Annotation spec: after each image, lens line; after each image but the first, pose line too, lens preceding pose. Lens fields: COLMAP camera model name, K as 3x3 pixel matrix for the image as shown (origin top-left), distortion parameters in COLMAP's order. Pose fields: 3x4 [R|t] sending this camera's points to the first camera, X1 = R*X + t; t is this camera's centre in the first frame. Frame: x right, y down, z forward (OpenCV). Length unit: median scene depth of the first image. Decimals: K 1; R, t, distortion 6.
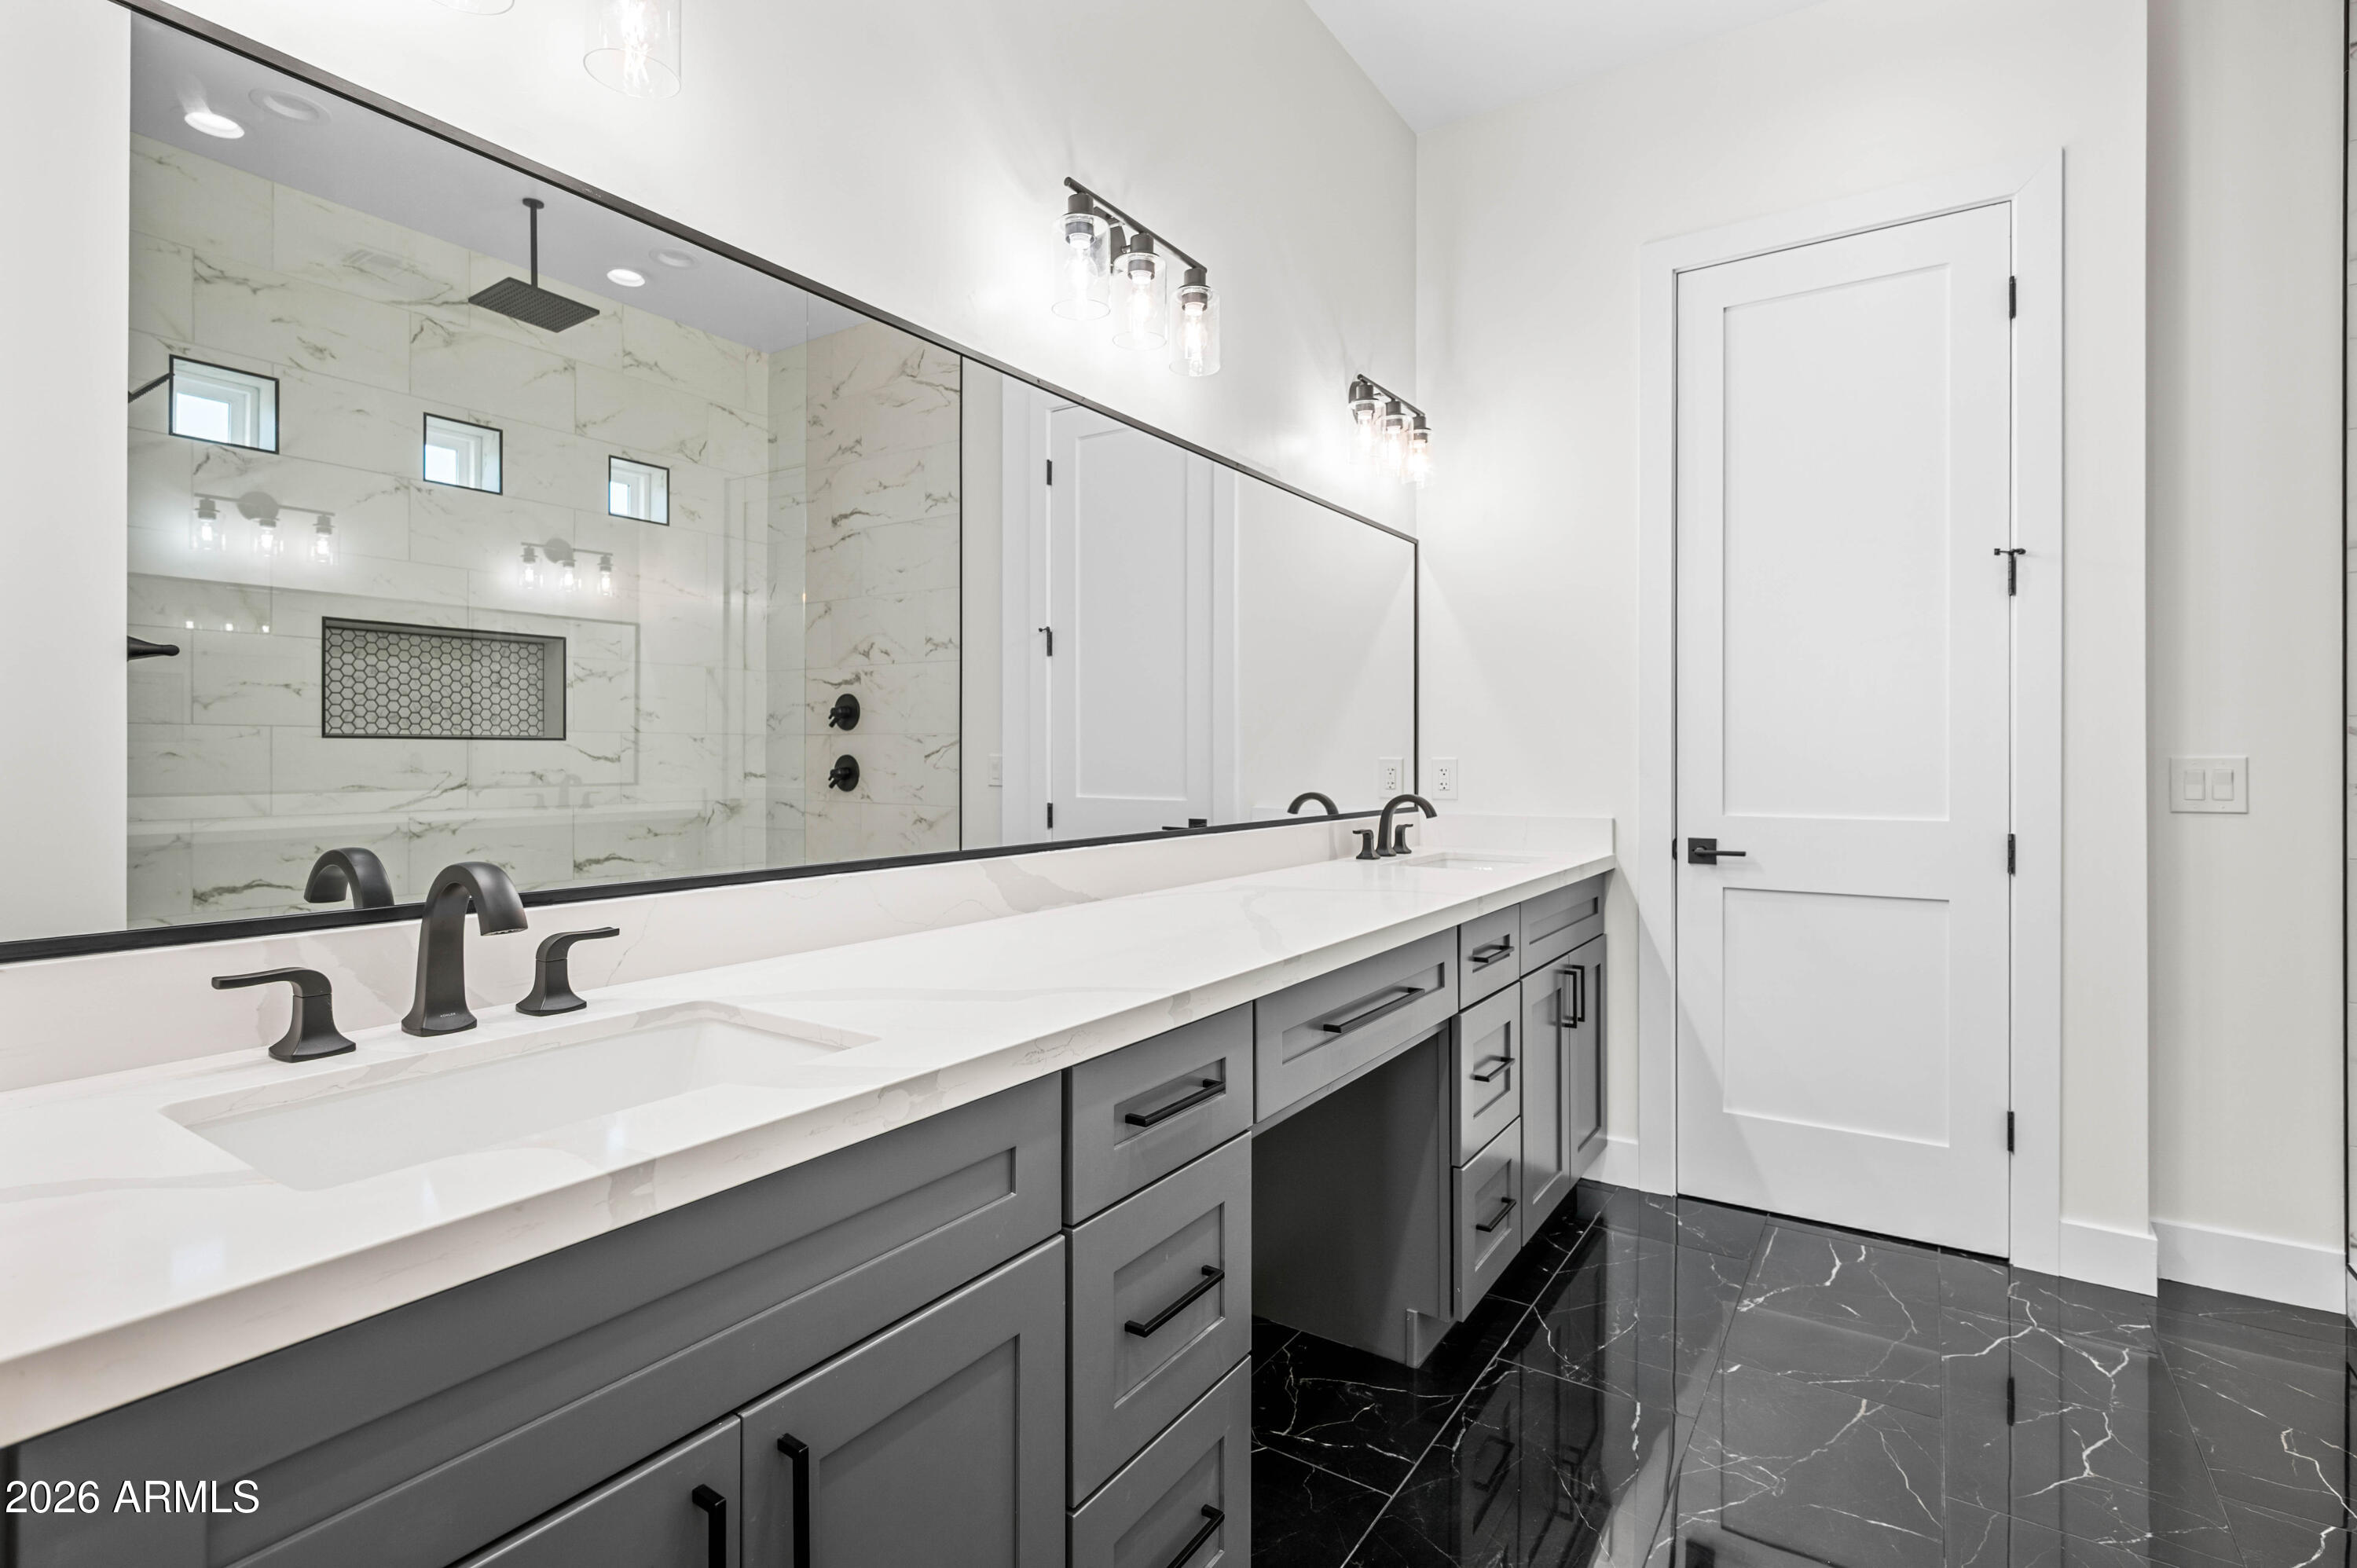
lens RADIAL K [[1112.1, 0, 1167.3], [0, 1112.1, 756.4], [0, 0, 1]] dist [-0.005368, 0.001736]
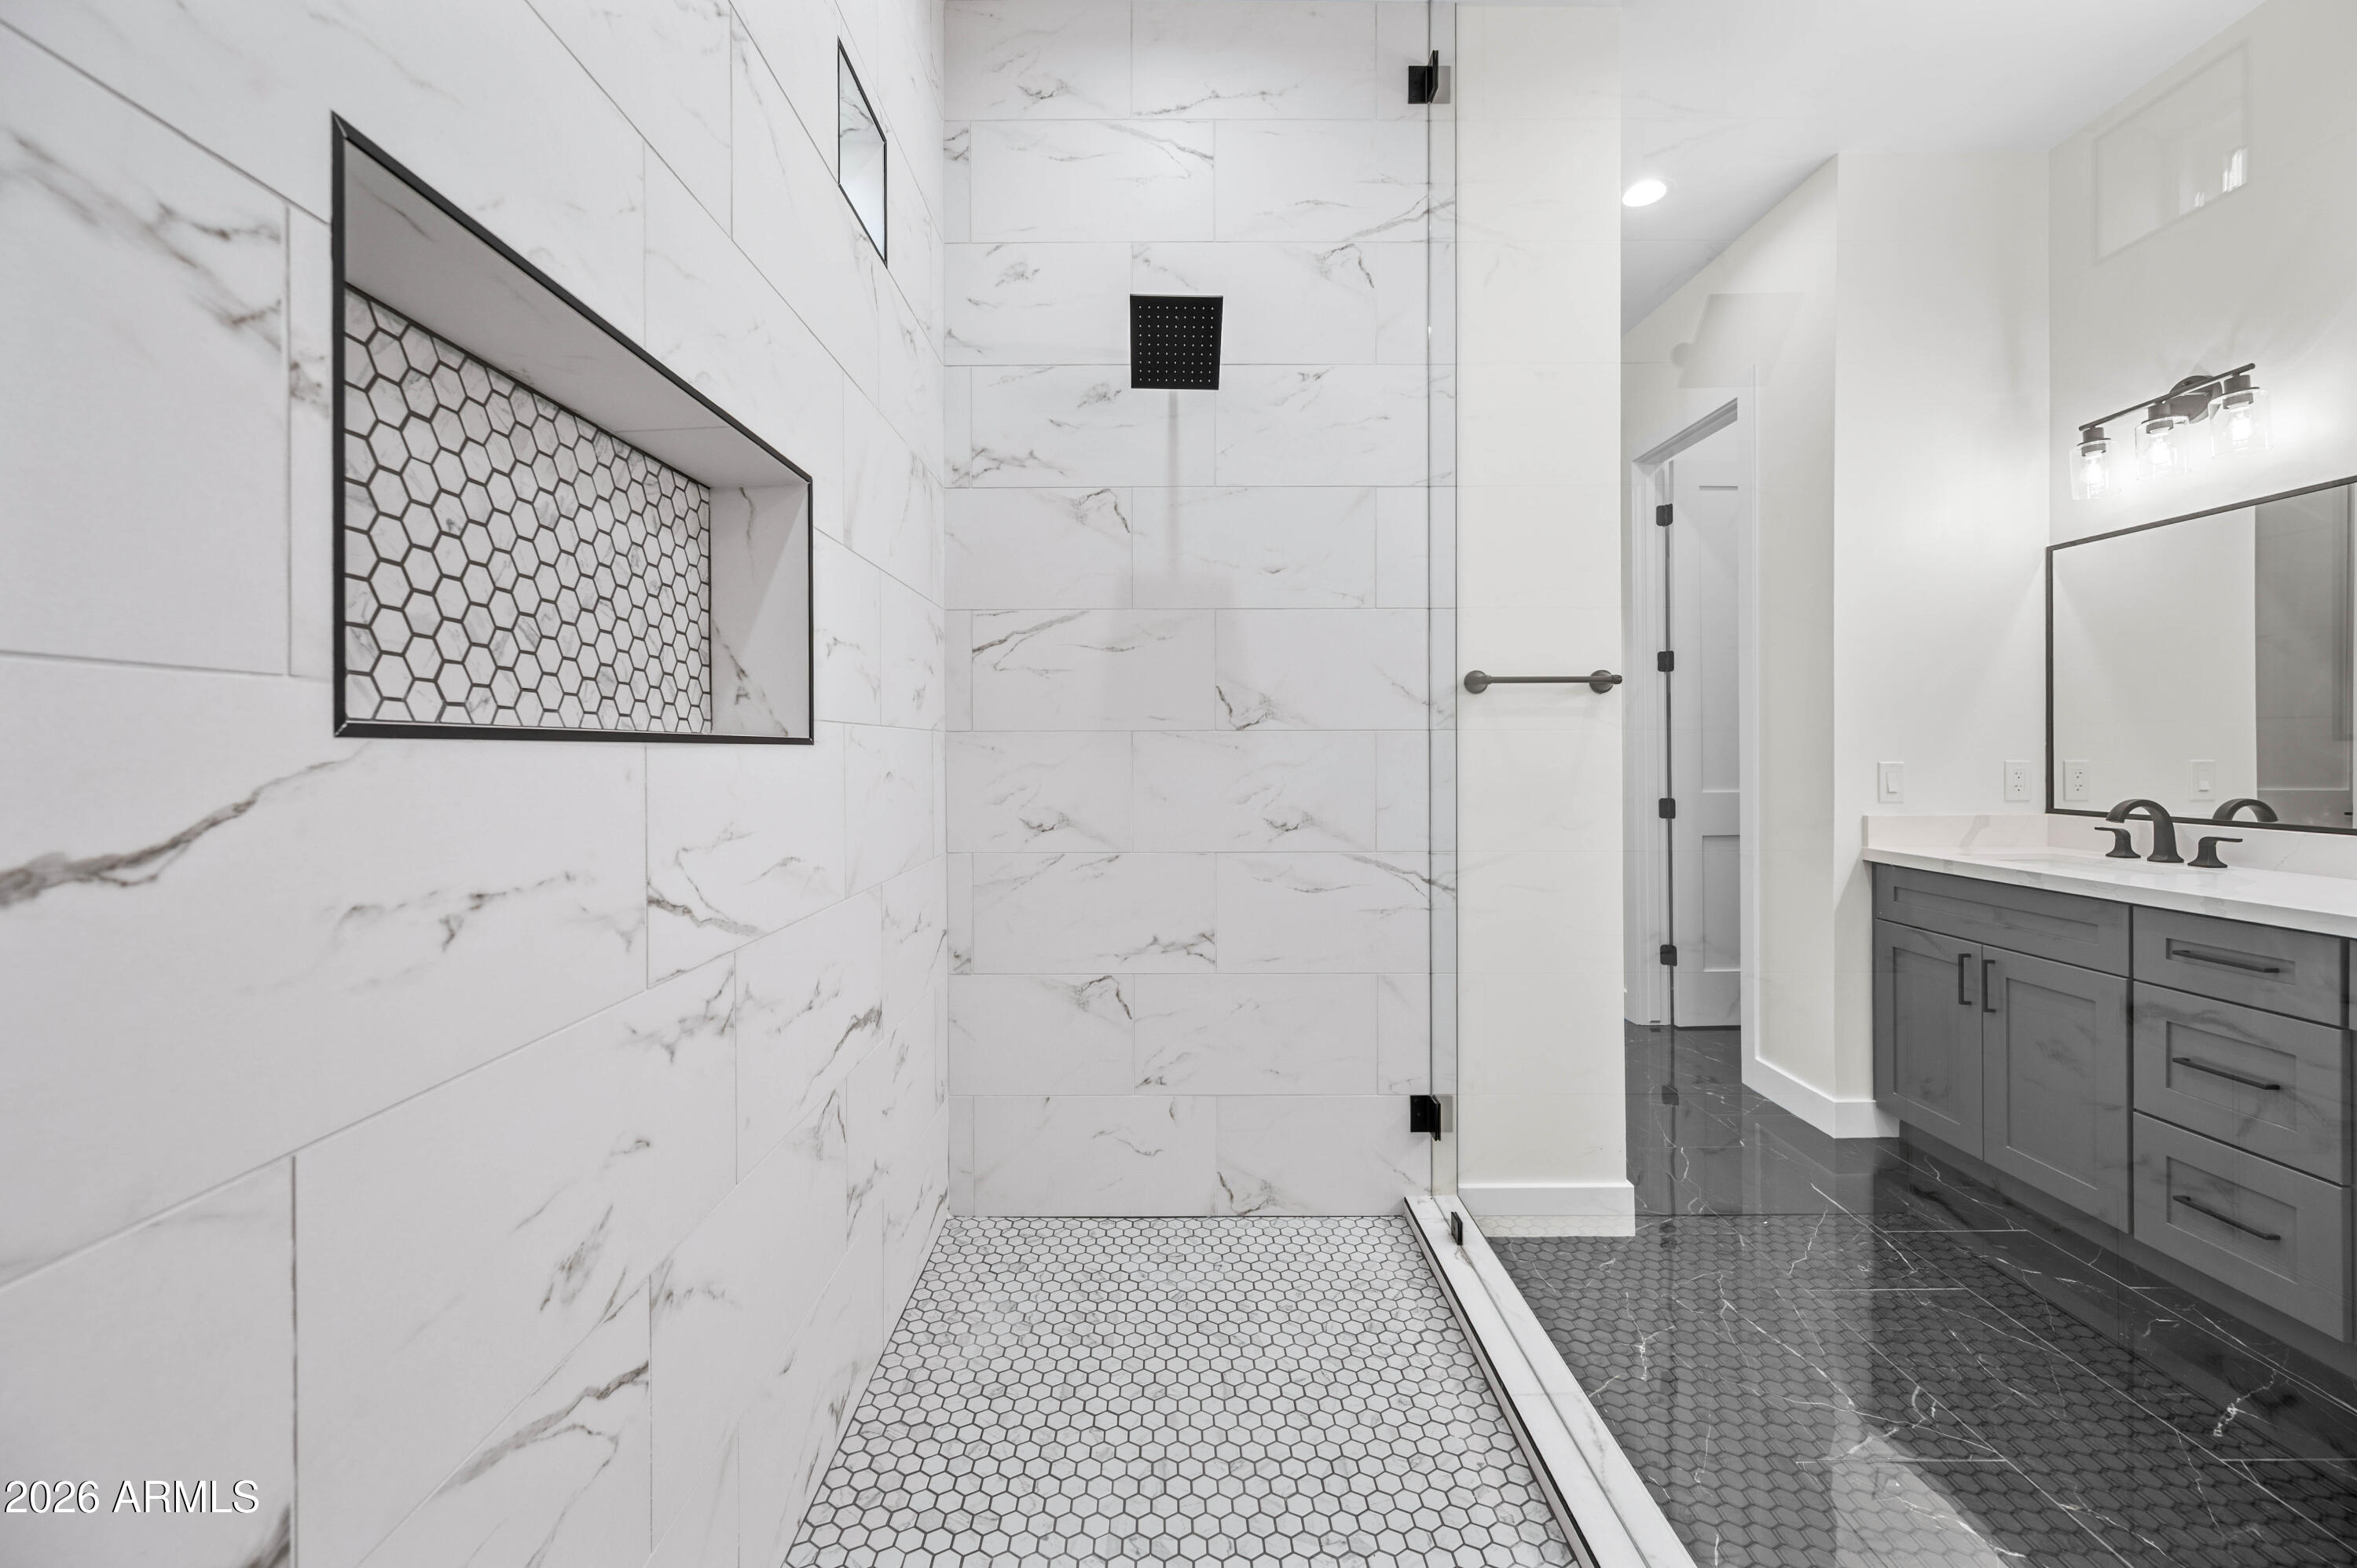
lens RADIAL K [[935.9, 0, 1190.3], [0, 935.9, 761.8], [0, 0, 1]] dist [-0.002062, 0.001297]
pose [[-0.827711, 0.008386, -0.561092, 0.967035], [0.002103, 0.999928, 0.011843, -0.012536], [0.561150, 0.008623, -0.827669, 0.566235]]
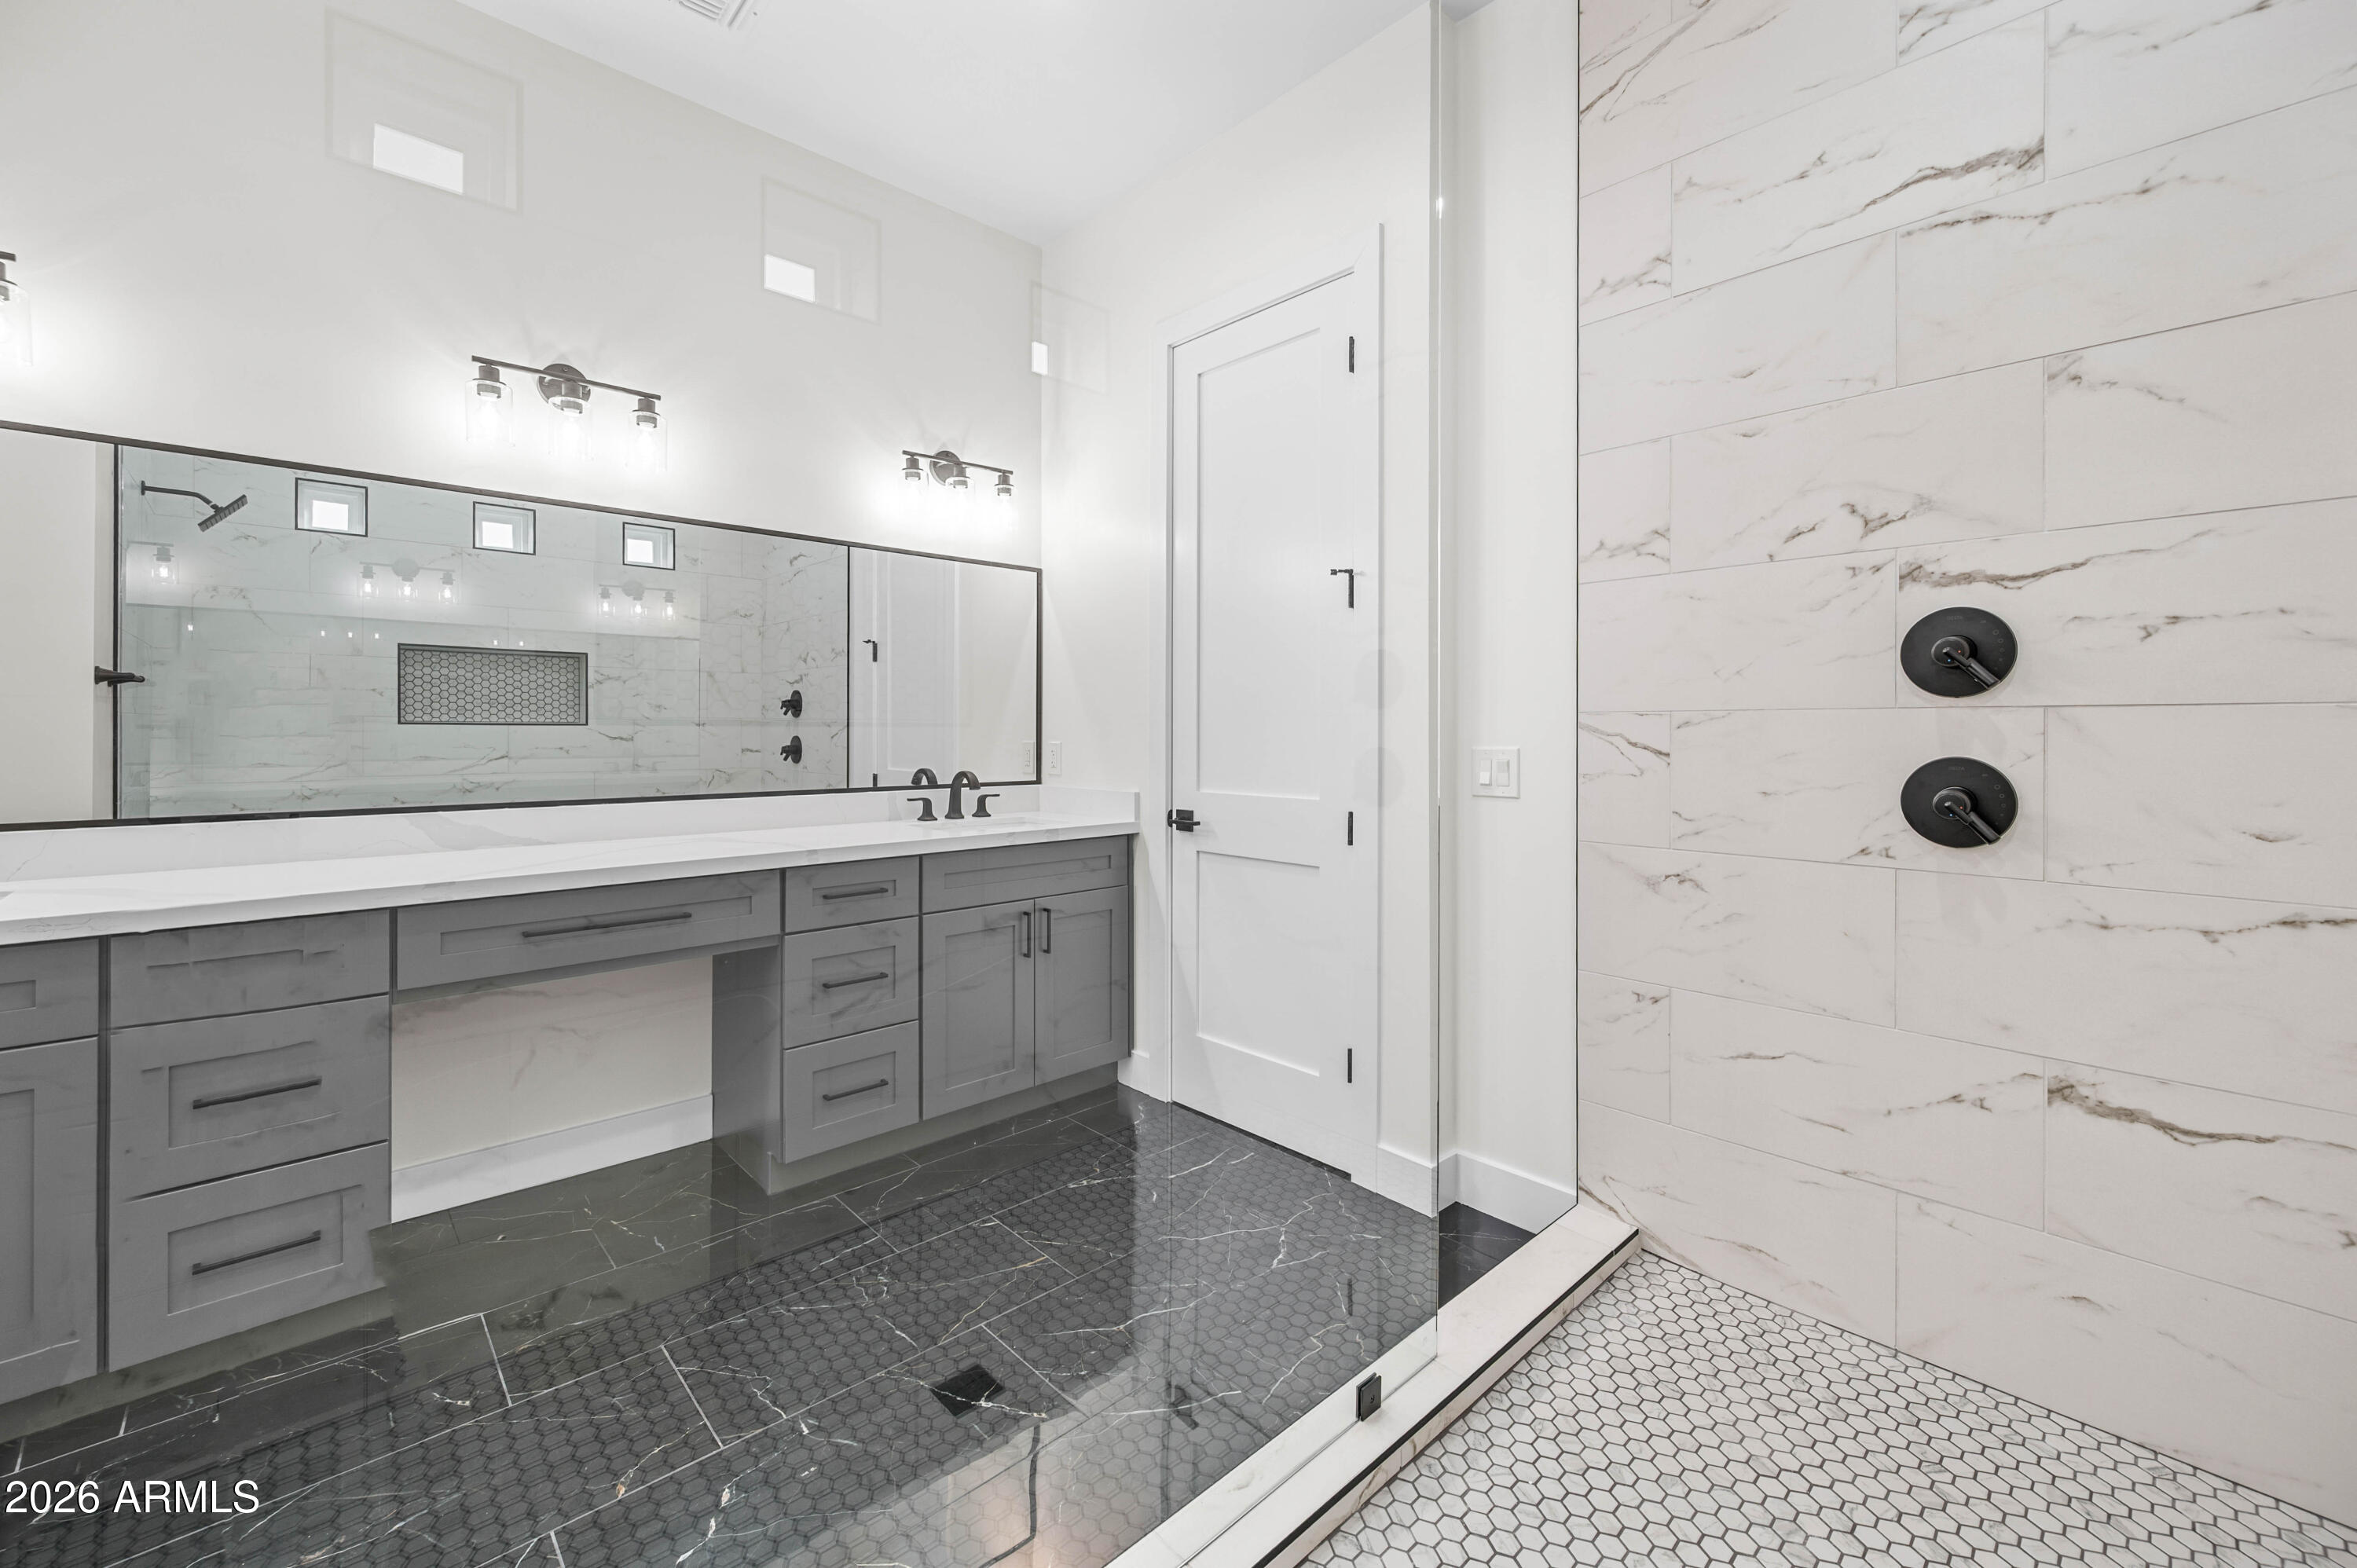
lens RADIAL K [[935.9, 0, 1167.1], [0, 935.9, 729.9], [0, 0, 1]] dist [-0.002062, 0.001297]
pose [[0.976359, 0.001973, -0.216148, 0.678890], [-0.002335, 0.999996, -0.001417, -0.013264], [0.216145, 0.001888, 0.976359, -0.009055]]
